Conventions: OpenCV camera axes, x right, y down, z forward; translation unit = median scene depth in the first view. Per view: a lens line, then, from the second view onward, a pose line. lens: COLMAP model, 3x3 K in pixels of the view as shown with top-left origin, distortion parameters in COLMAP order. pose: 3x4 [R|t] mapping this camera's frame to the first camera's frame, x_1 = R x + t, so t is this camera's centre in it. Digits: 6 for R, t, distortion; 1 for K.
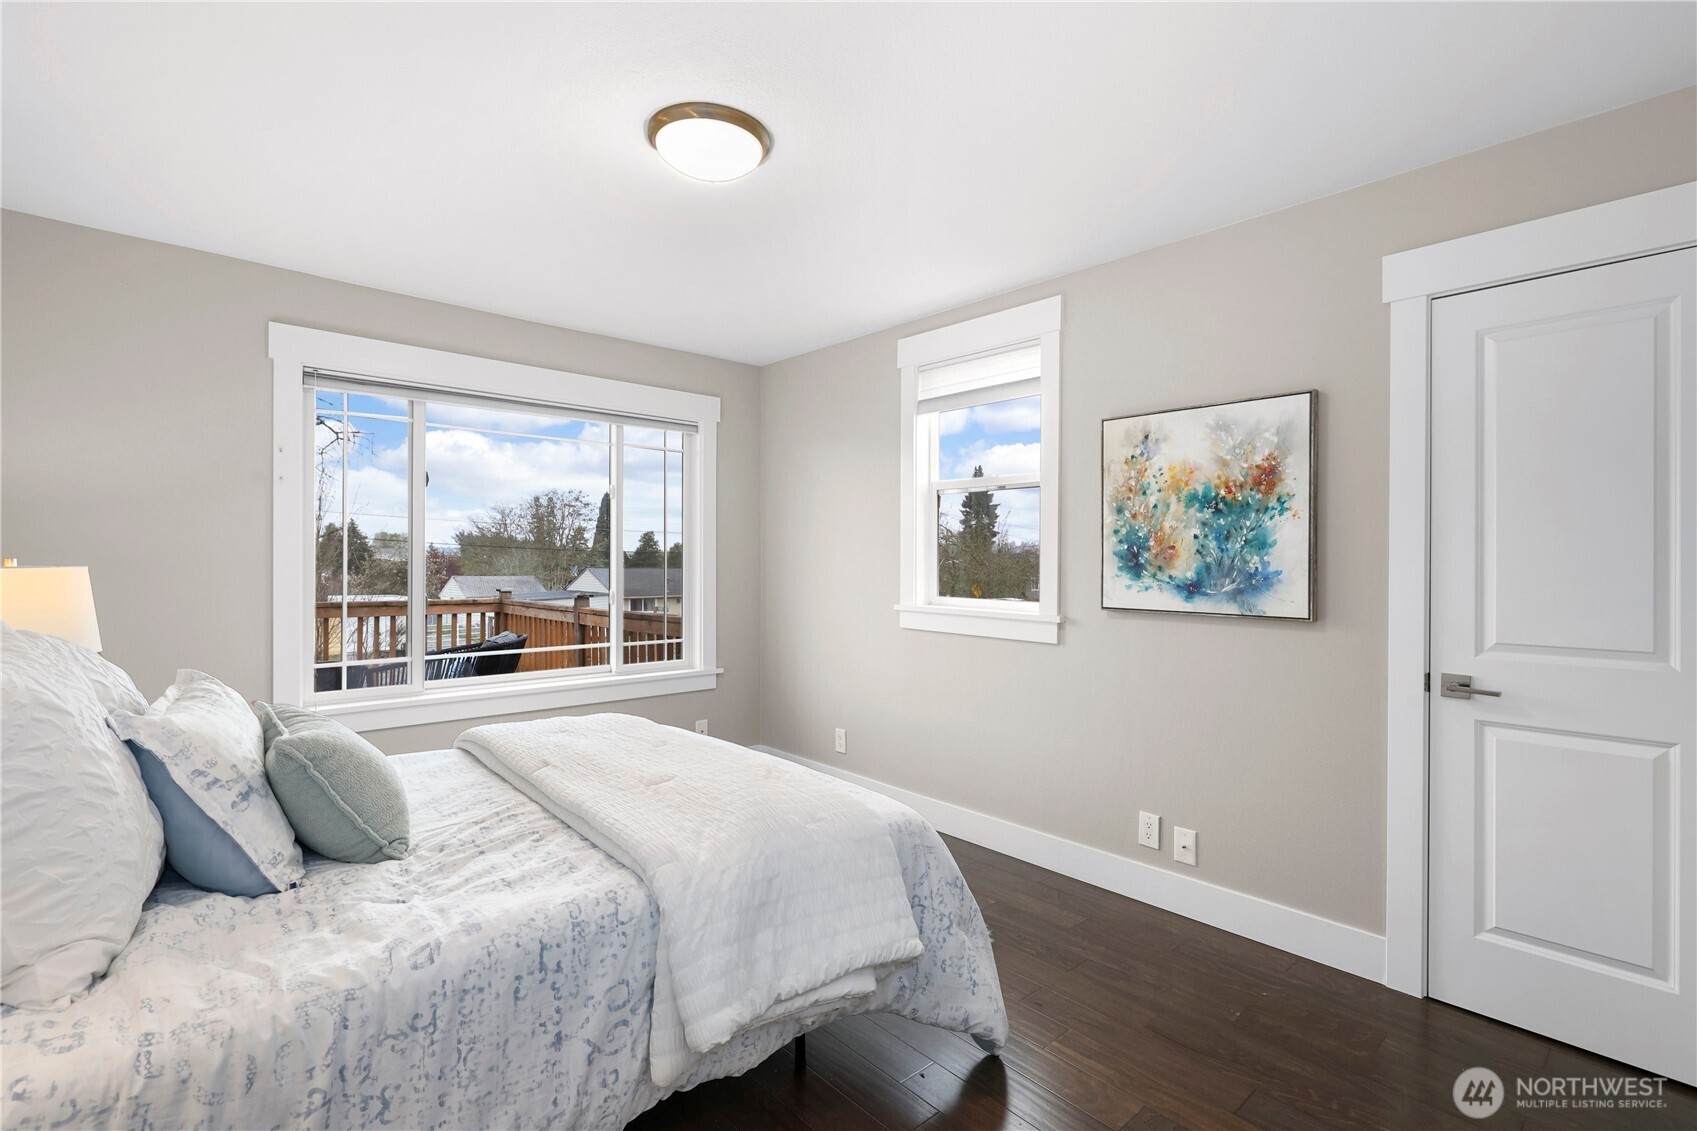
lens RADIAL K [[789.3, 0, 844.0], [0, 789.3, 560.1], [0, 0, 1]] dist [-0.002484, -0.000311]
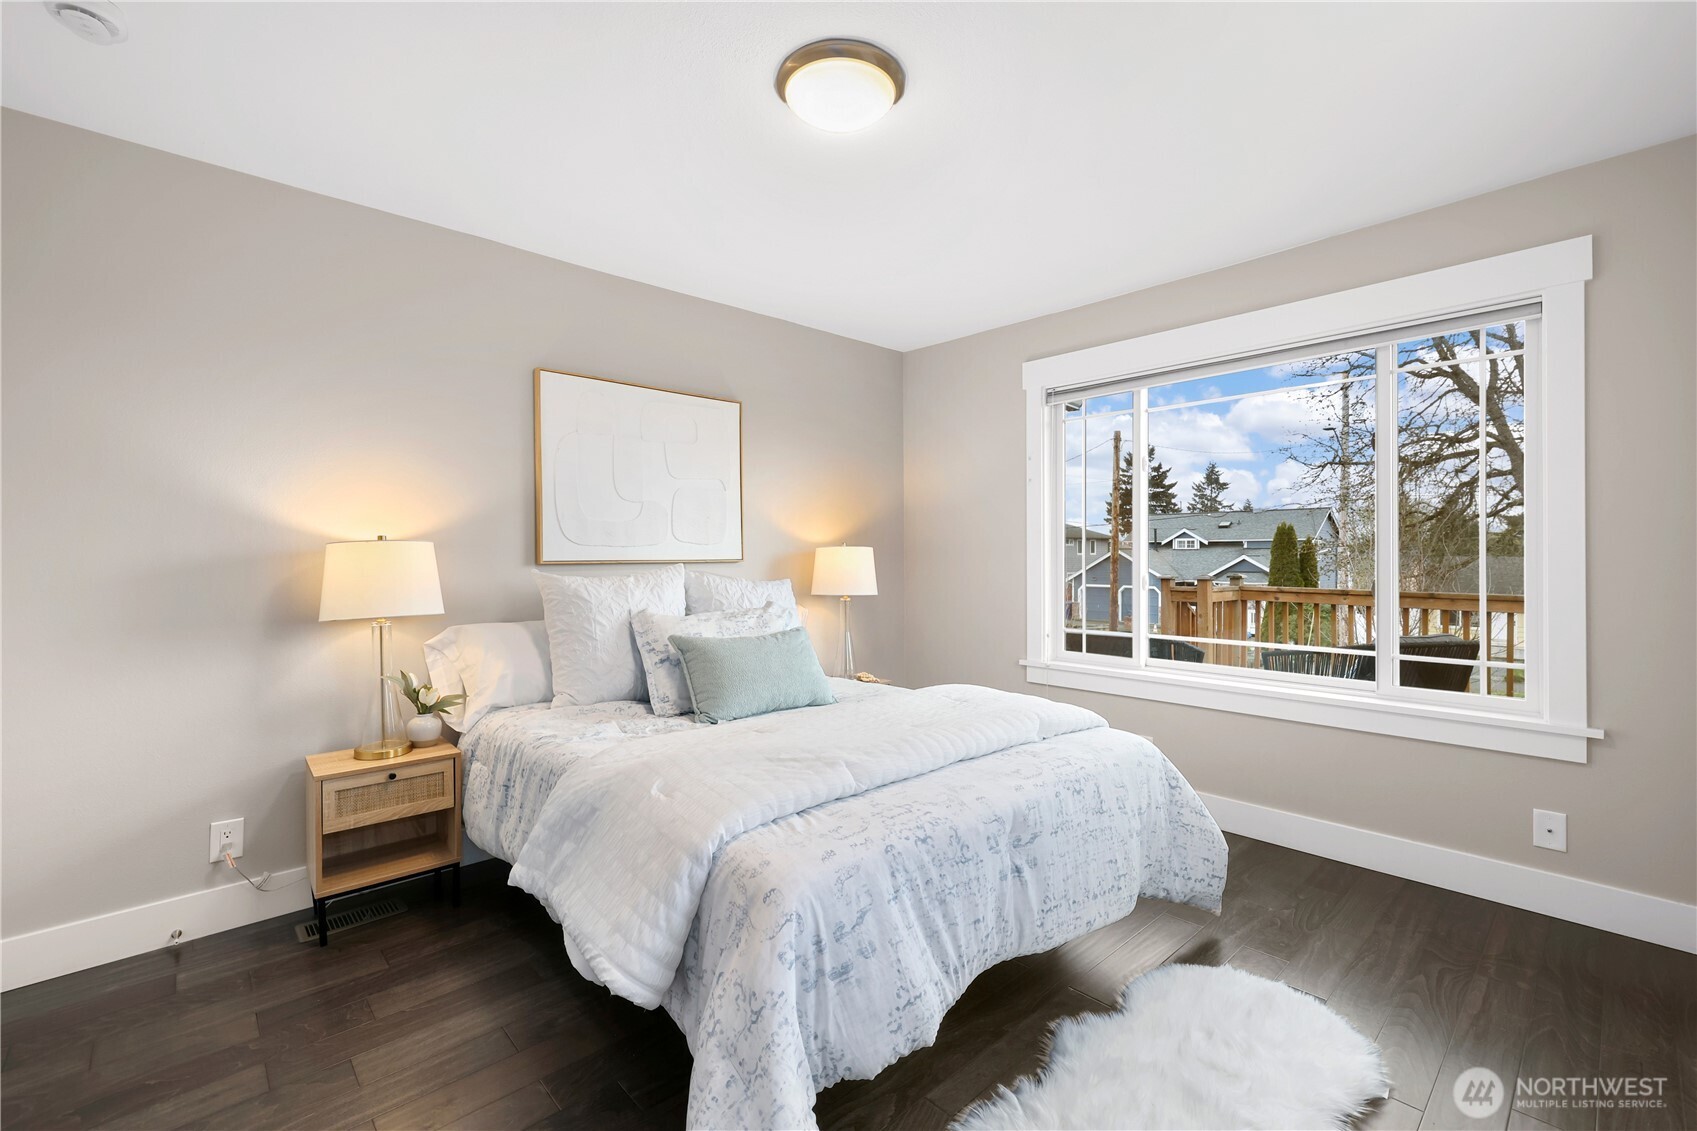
lens RADIAL K [[727.3, 0, 844.3], [0, 727.3, 553.1], [0, 0, 1]] dist [0.001169, -0.000031]
pose [[0.022241, -0.010748, -0.999695, 0.440621], [0.001603, 0.999941, -0.010715, 0.026552], [0.999751, -0.001364, 0.022257, 0.619331]]
